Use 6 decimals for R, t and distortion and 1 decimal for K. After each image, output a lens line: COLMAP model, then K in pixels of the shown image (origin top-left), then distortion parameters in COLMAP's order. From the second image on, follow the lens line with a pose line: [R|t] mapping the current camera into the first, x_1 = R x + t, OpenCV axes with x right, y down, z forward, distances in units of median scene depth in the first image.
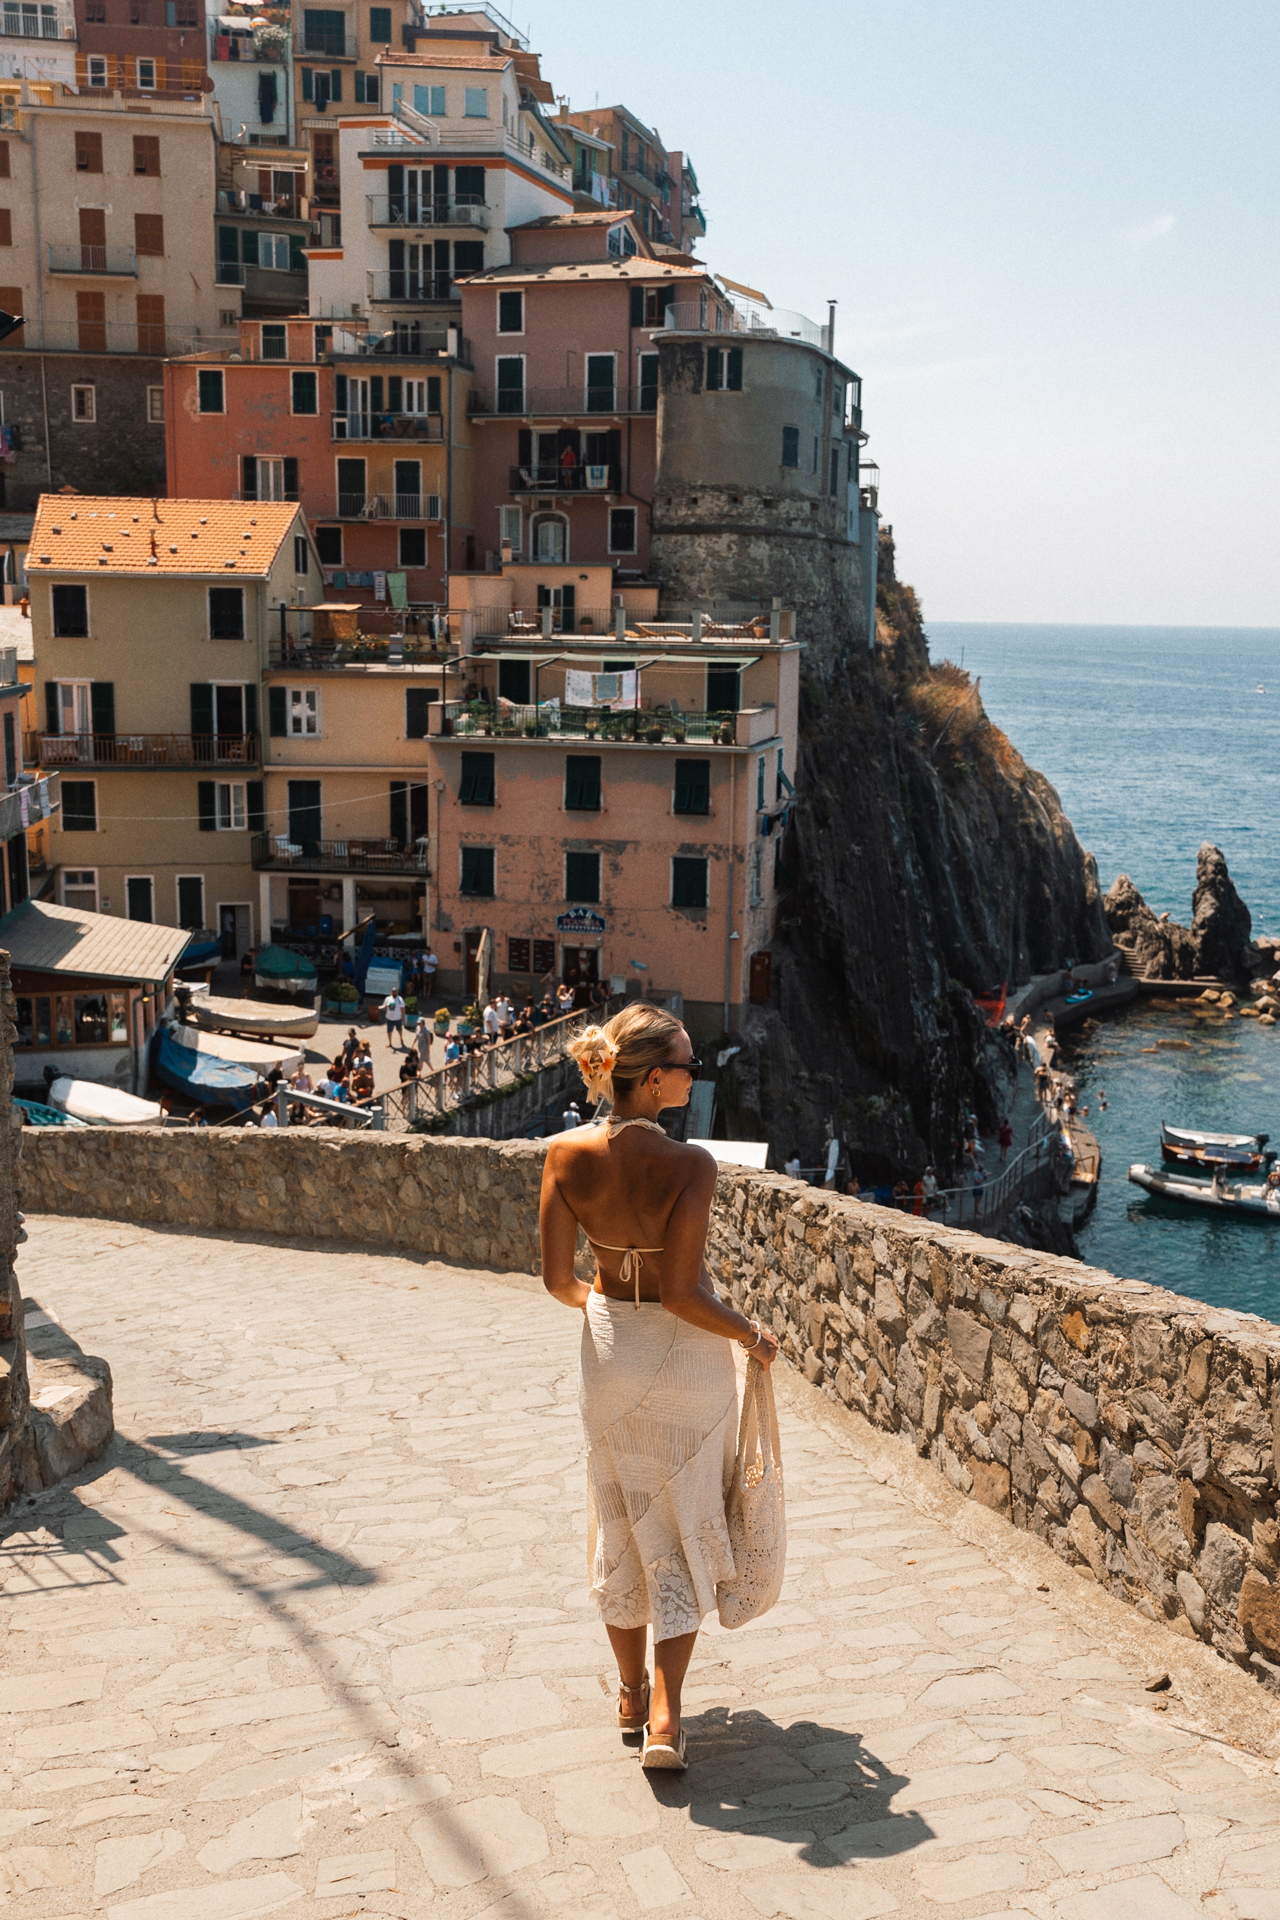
lens RADIAL K [[1753.4, 0, 641.2], [0, 1753.4, 927.3], [0, 0, 1]] dist [0.003596, 0.003004]
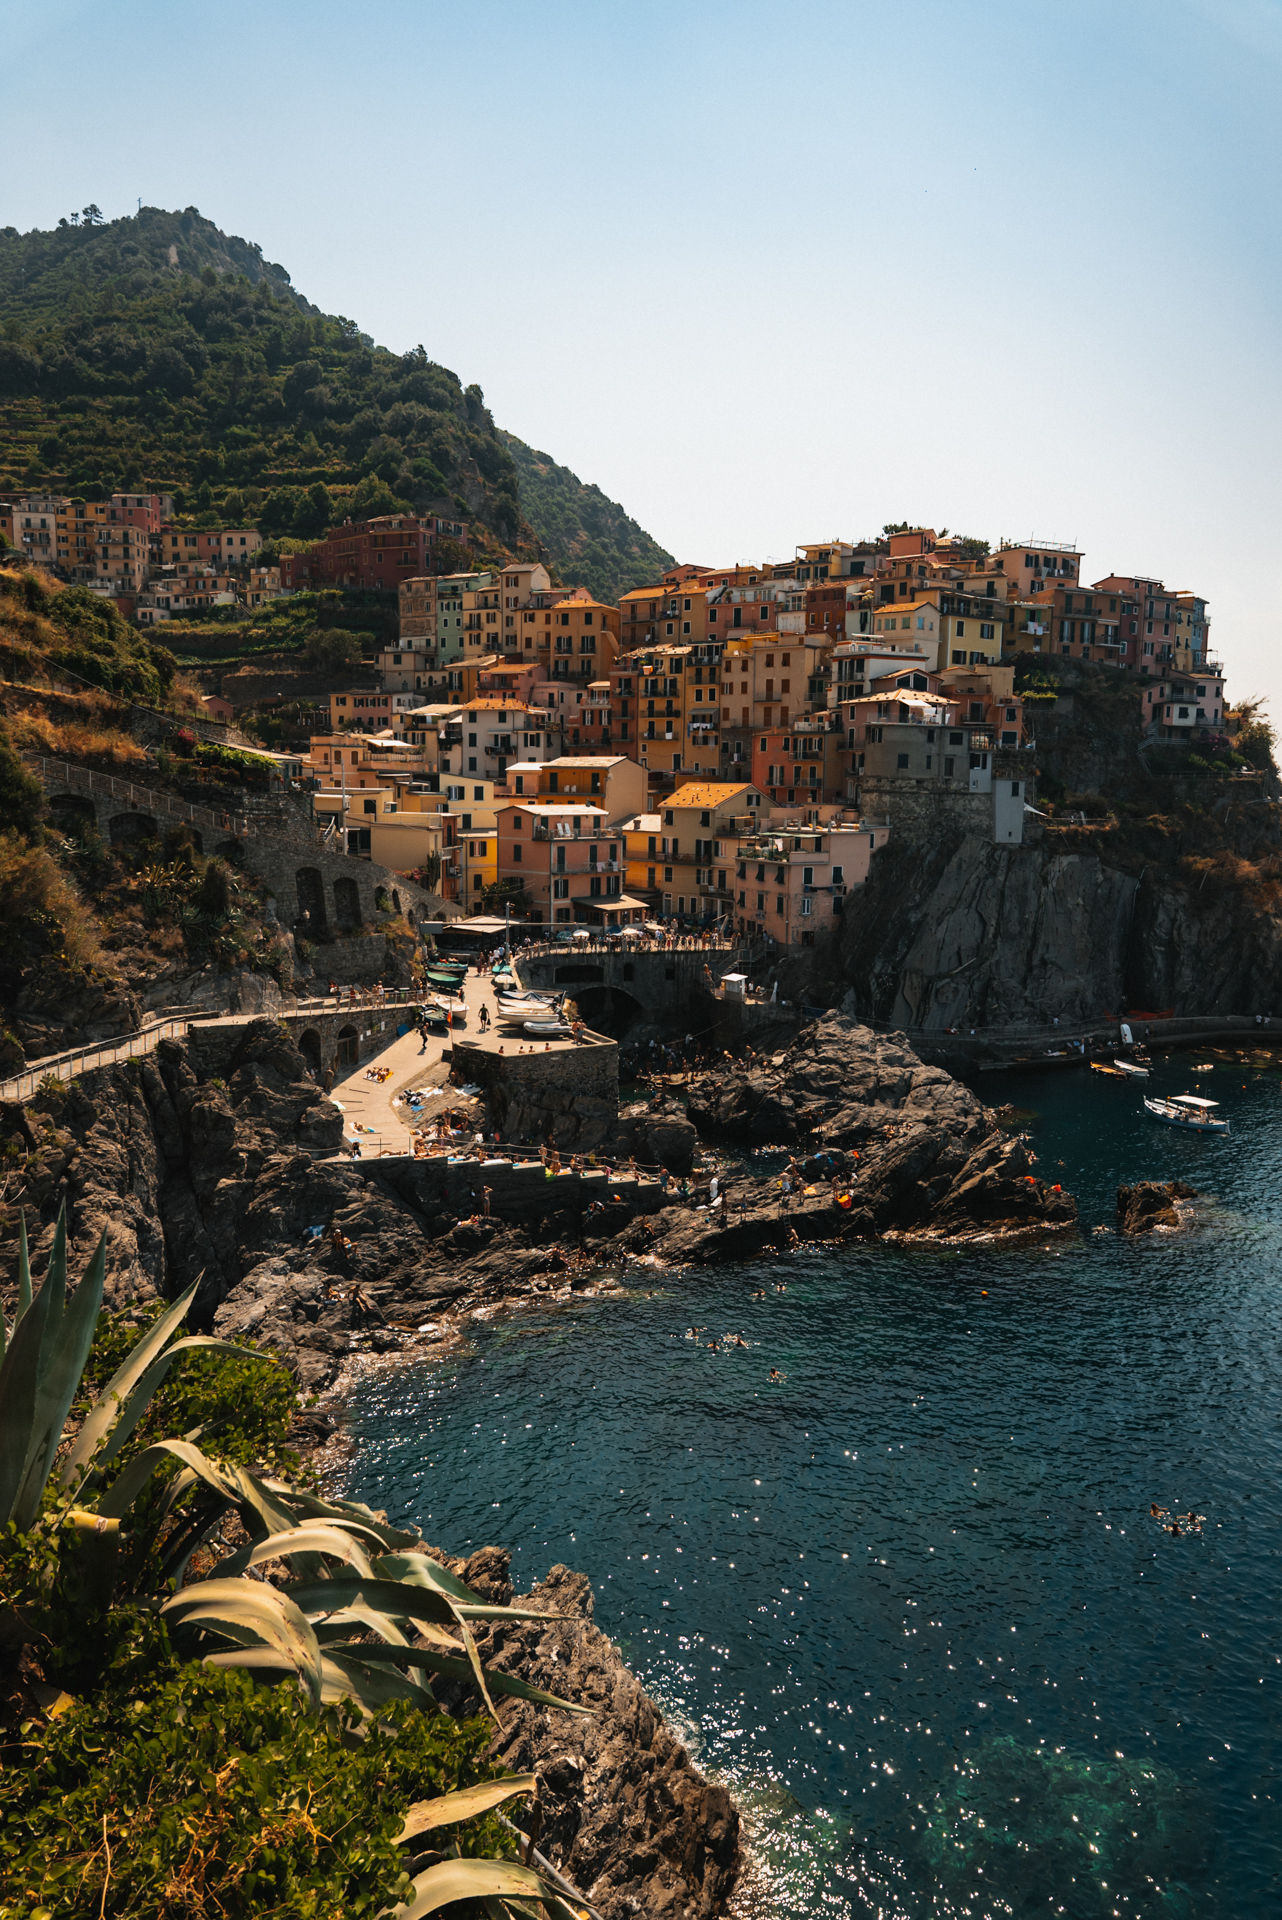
lens RADIAL K [[1352.3, 0, 641.0], [0, 1352.3, 960.0], [0, 0, 1]] dist [-0.001276, 0.000968]
pose [[0.661952, 0.092405, -0.743828, 1.430200], [-0.137031, 0.990566, 0.001110, 0.089101], [0.736913, 0.101193, 0.668370, -0.691743]]
